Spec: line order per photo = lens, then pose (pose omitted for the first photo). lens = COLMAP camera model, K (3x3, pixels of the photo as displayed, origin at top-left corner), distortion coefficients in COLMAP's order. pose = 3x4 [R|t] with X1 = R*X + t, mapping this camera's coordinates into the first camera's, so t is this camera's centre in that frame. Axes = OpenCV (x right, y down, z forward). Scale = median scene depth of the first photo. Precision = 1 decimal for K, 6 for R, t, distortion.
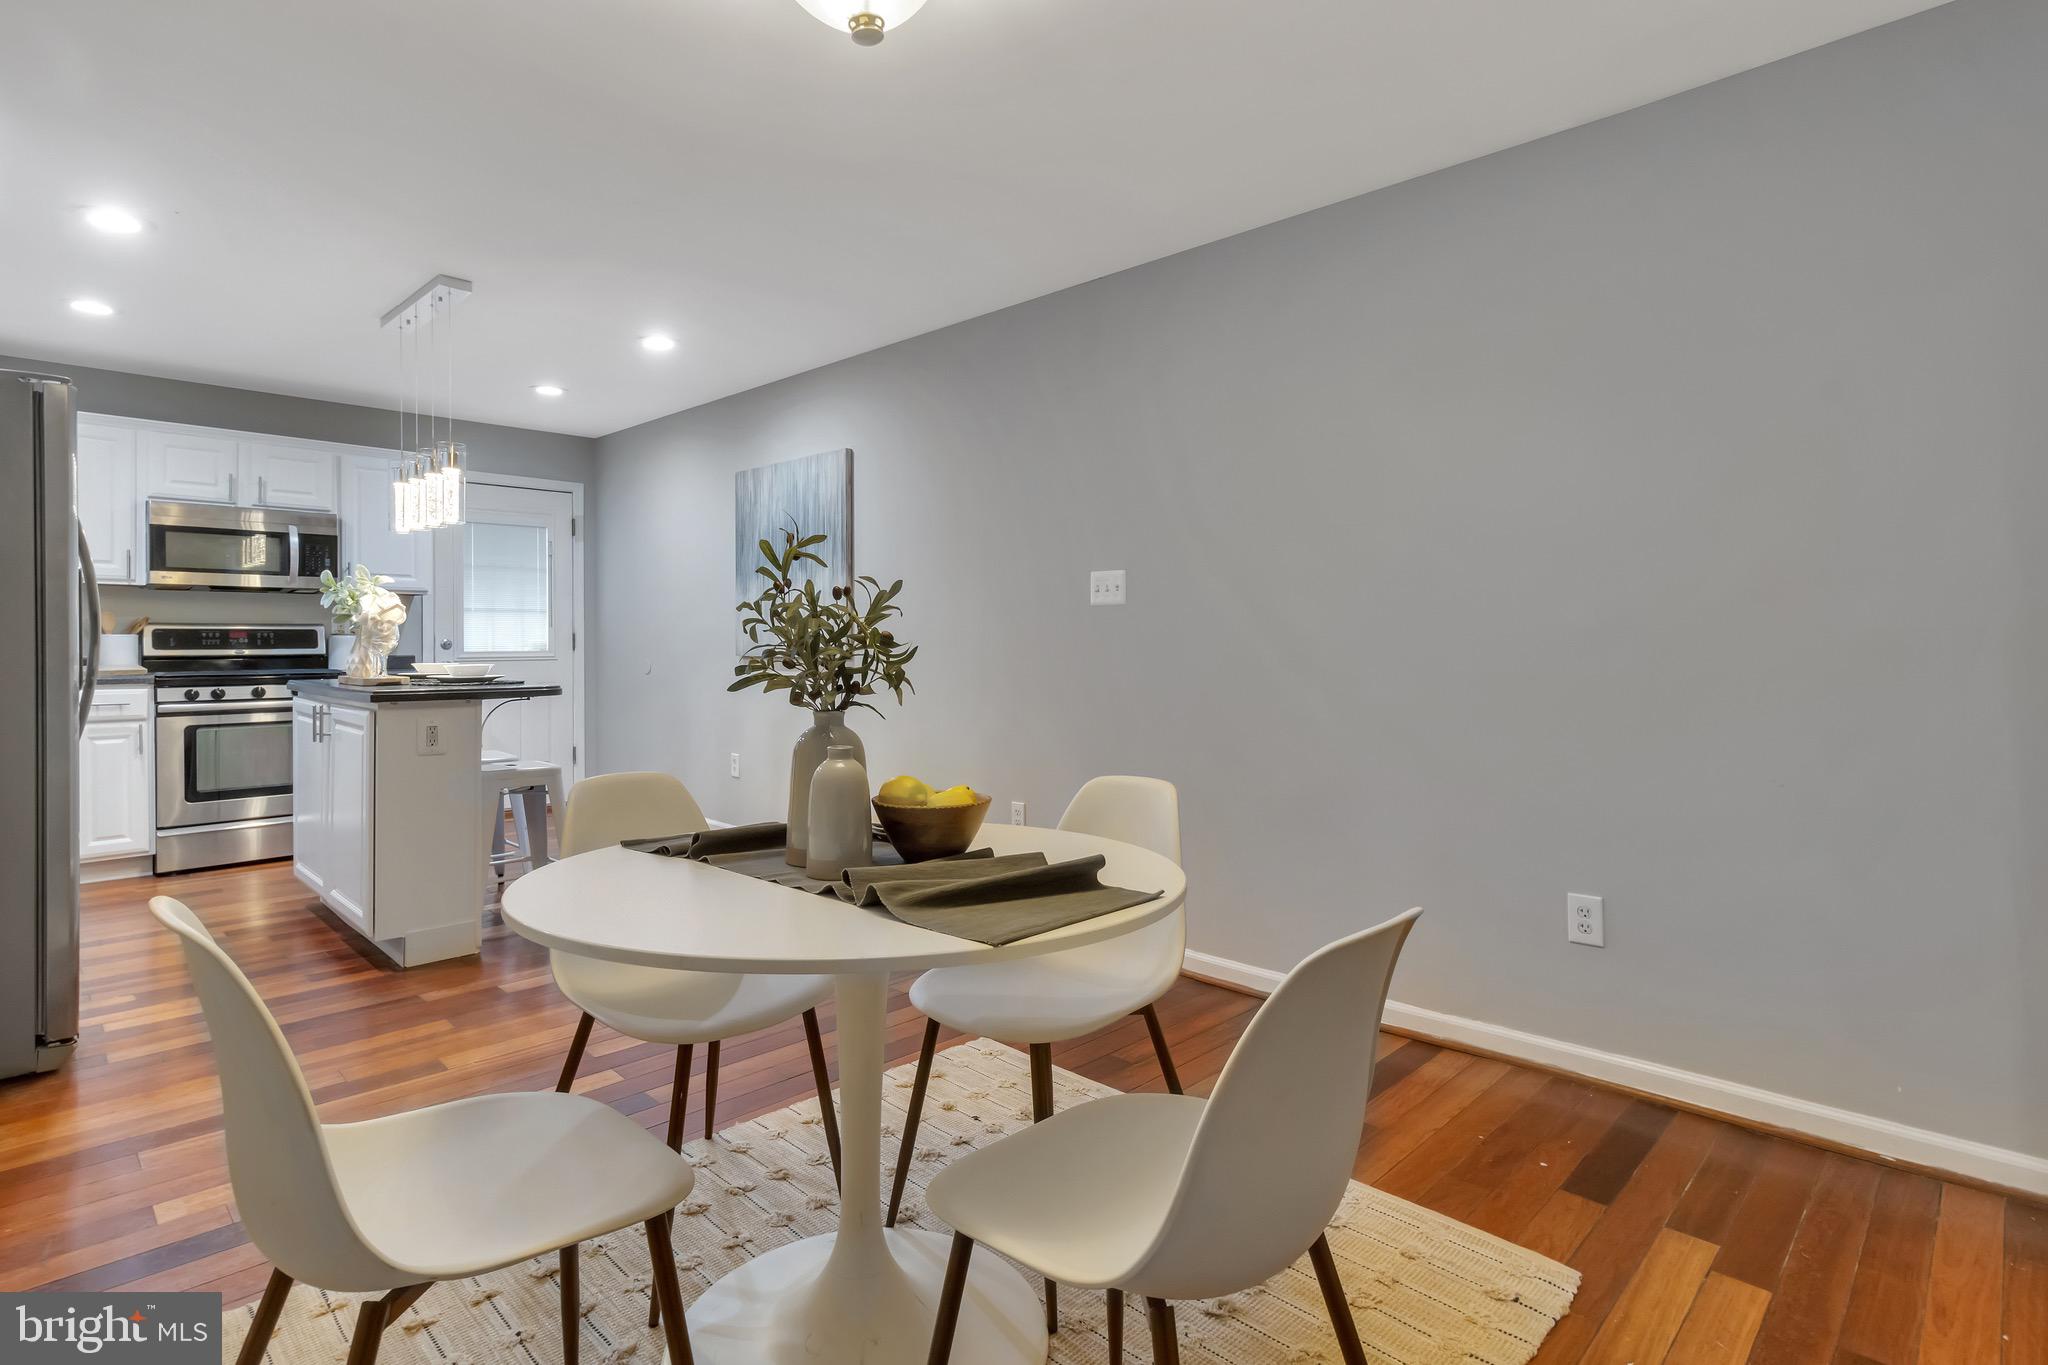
lens RADIAL K [[1001.7, 0, 1048.9], [0, 1001.7, 642.4], [0, 0, 1]] dist [0.000115, -0.000051]
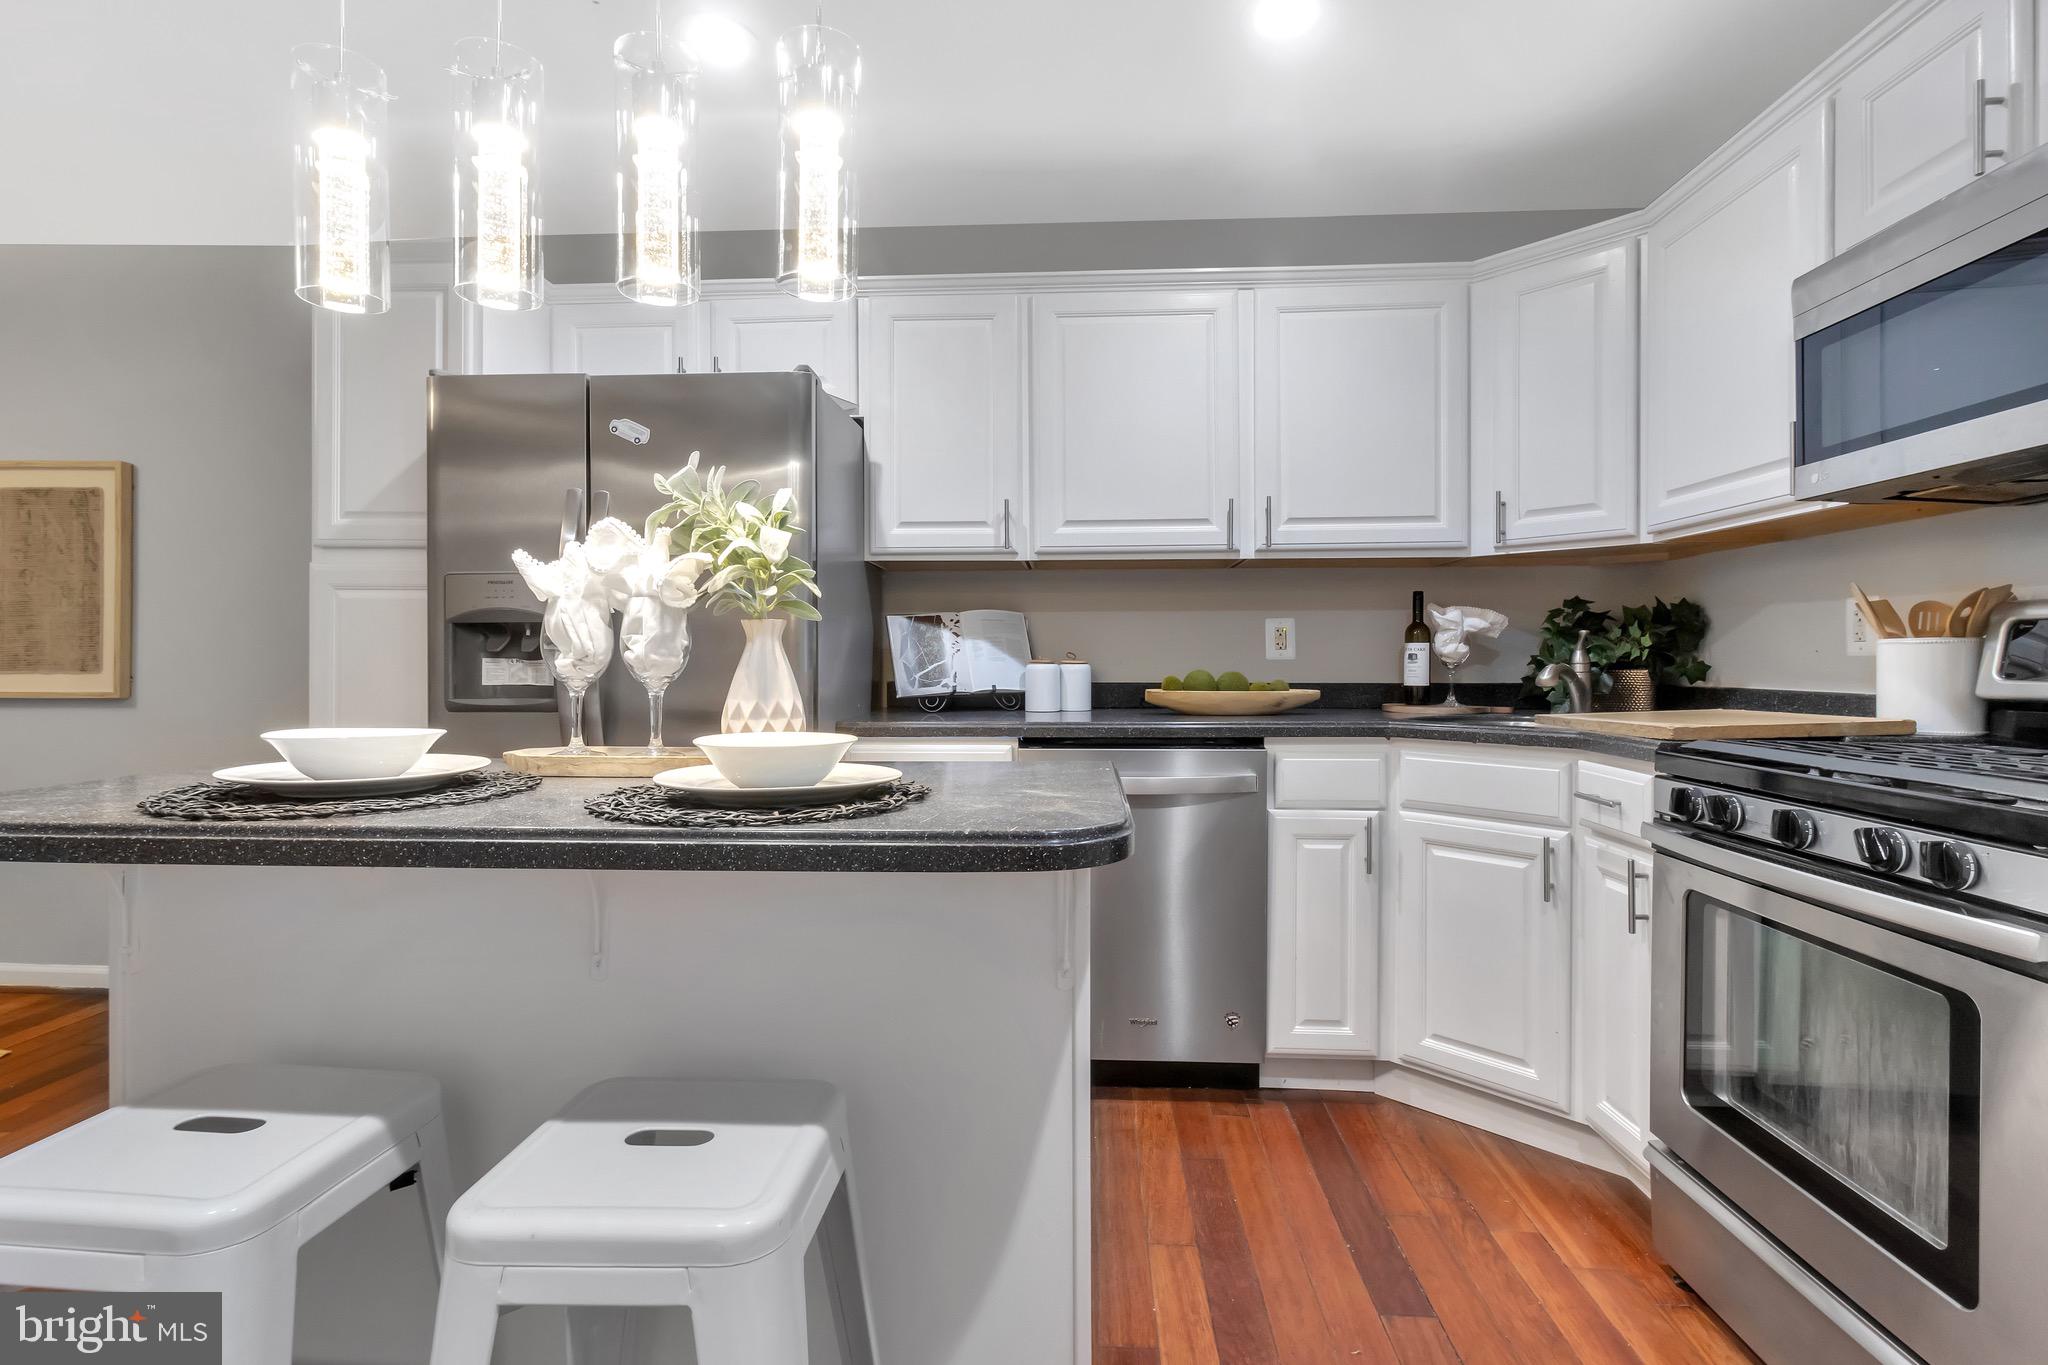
lens RADIAL K [[1001.7, 0, 1048.9], [0, 1001.7, 642.4], [0, 0, 1]] dist [0.000115, -0.000051]
pose [[-0.762813, -0.009626, -0.646547, -0.416576], [-0.001568, 0.999914, -0.013037, -0.001548], [0.646617, -0.008931, -0.762763, 1.042132]]
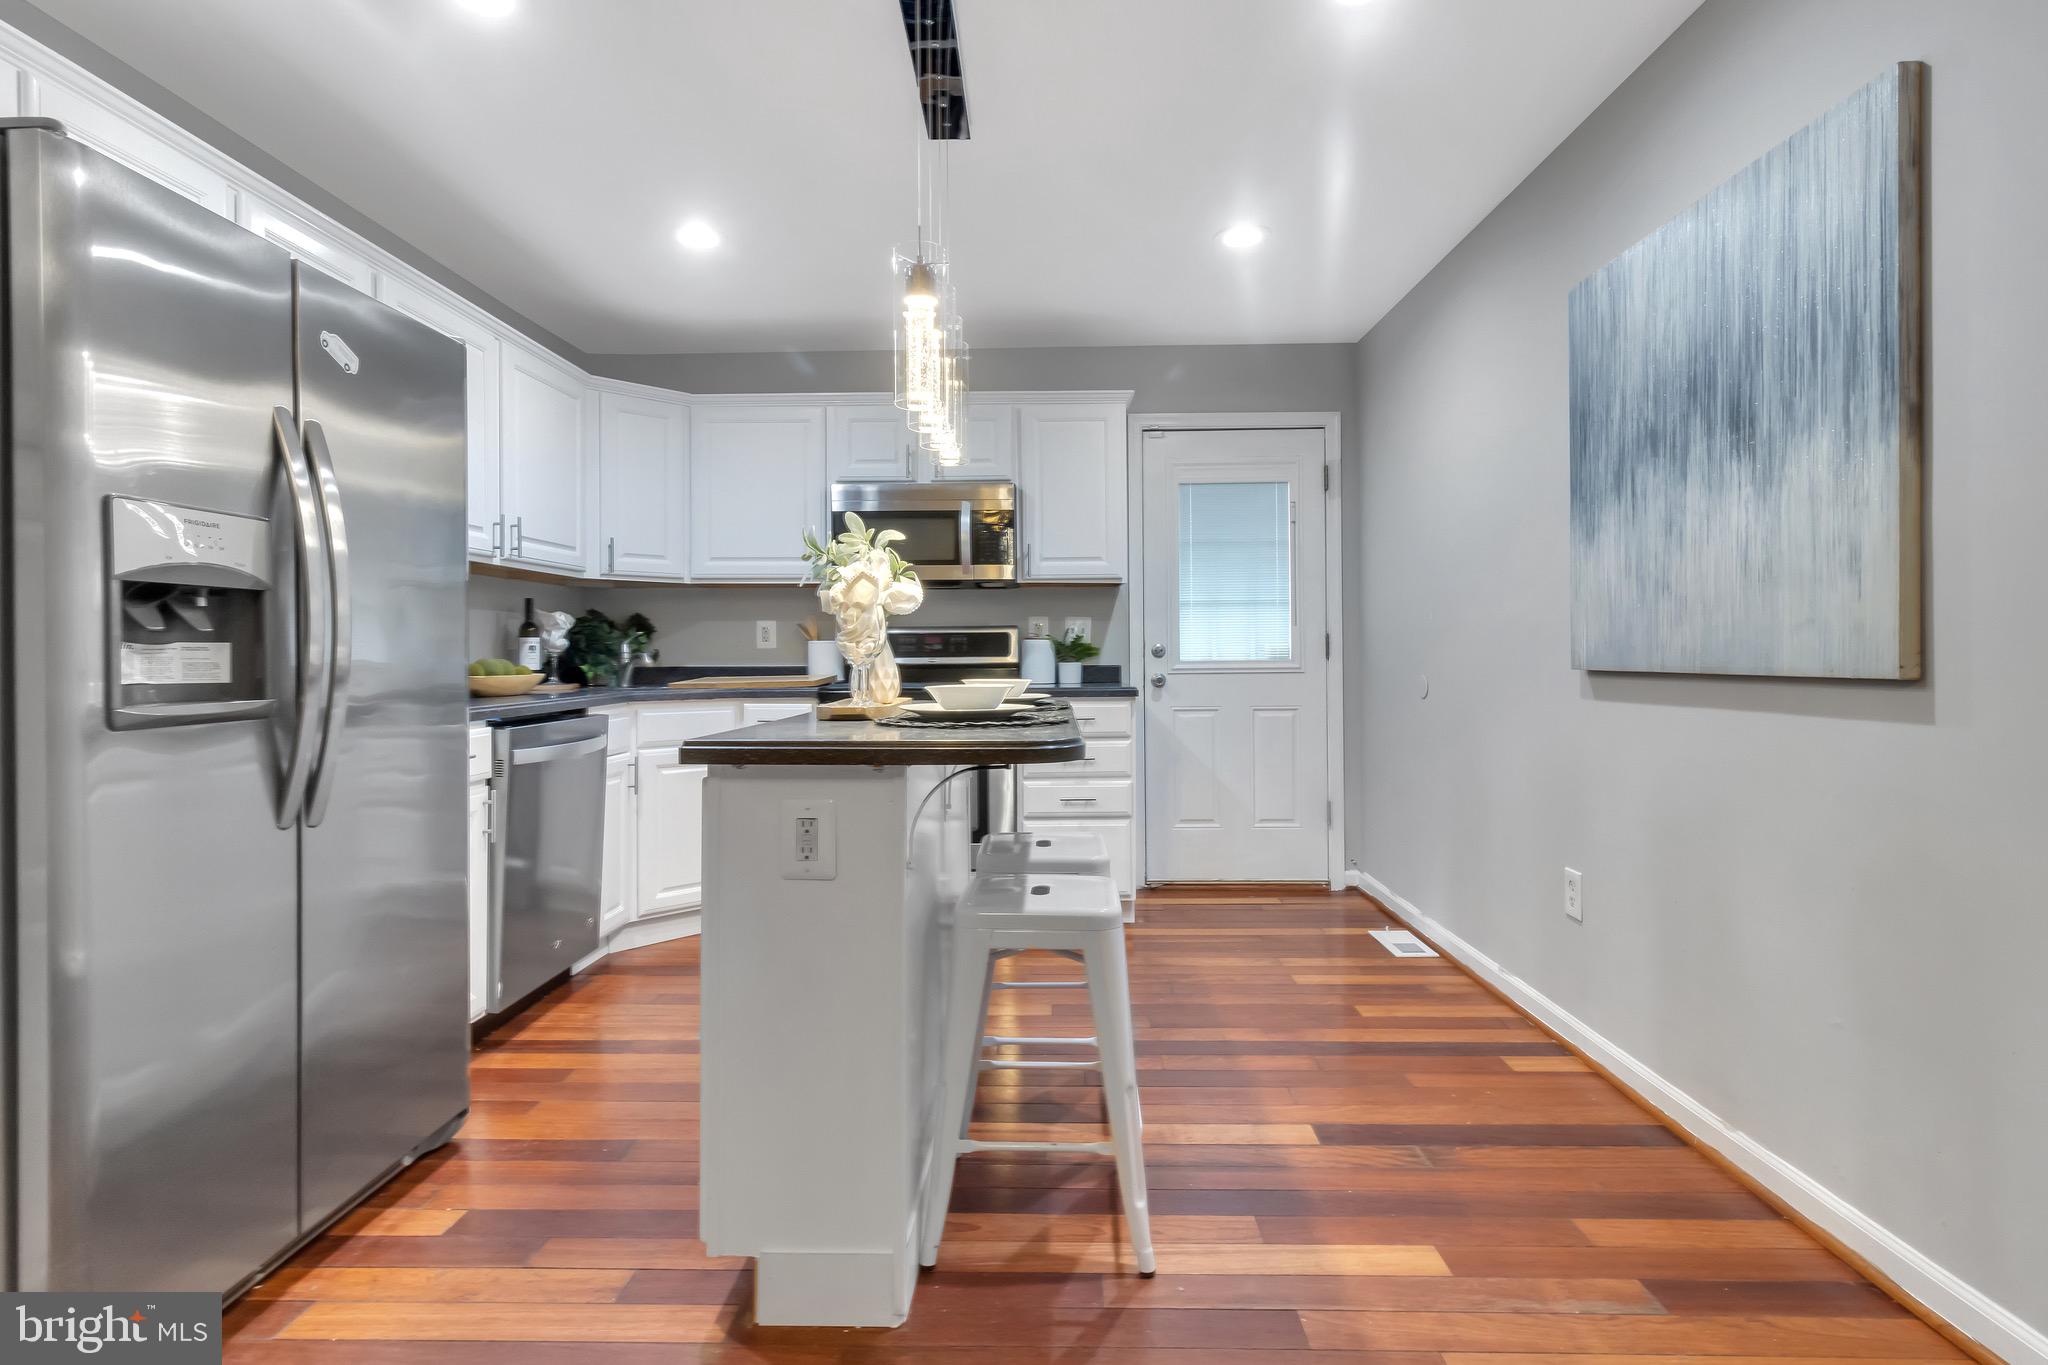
lens RADIAL K [[994.4, 0, 1024.4], [0, 994.4, 651.3], [0, 0, 1]] dist [0.017723, -0.000036]
pose [[0.661821, -0.006350, -0.749635, -0.132851], [0.004892, 0.999979, -0.004152, 0.005656], [0.749646, -0.000919, 0.661839, 0.510228]]
